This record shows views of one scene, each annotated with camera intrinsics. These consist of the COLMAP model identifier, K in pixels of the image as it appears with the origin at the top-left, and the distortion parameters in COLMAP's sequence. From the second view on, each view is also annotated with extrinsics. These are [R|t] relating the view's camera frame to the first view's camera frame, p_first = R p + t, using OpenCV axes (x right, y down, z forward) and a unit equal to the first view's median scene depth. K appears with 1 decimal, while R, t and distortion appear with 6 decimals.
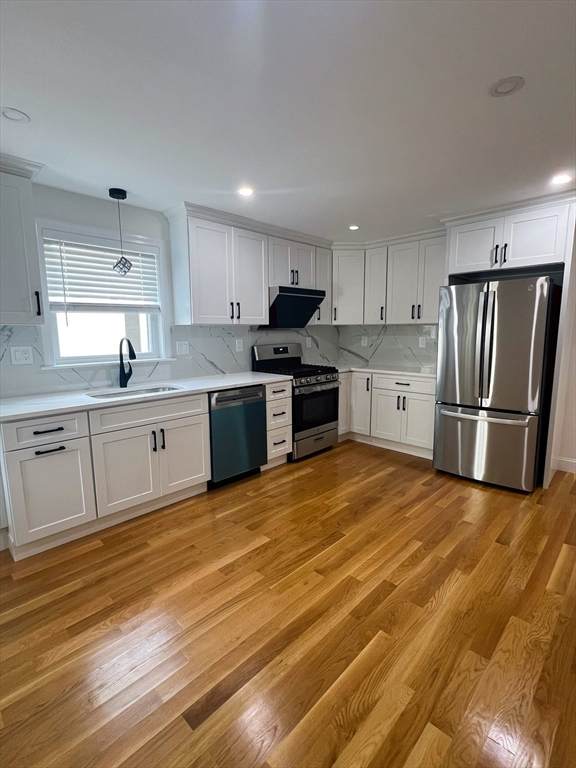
lens RADIAL K [[369.1, 0, 285.3], [0, 369.1, 383.0], [0, 0, 1]] dist [-0.002118, 0.000171]
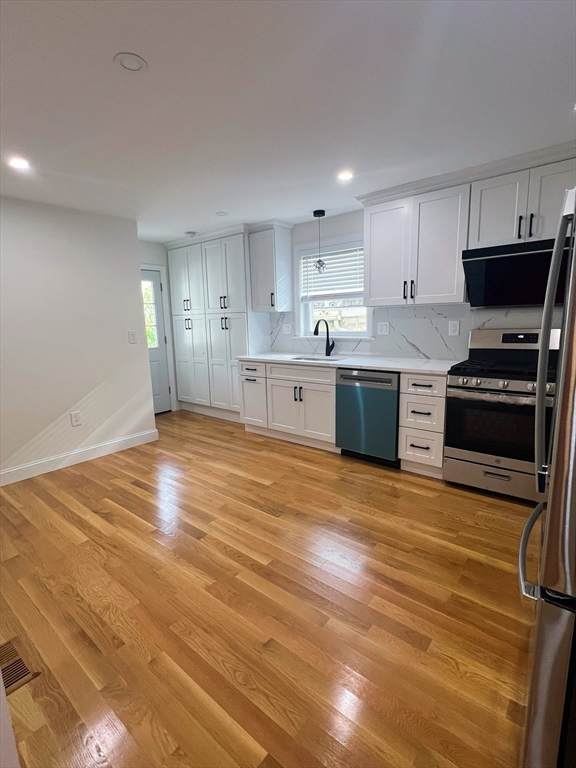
lens RADIAL K [[369.1, 0, 285.6], [0, 369.1, 382.7], [0, 0, 1]] dist [-0.002118, 0.000171]
pose [[0.083467, 0.178717, -0.980354, 0.882402], [-0.114613, 0.978980, 0.168708, -0.101402], [0.989898, 0.098280, 0.102195, 0.709587]]
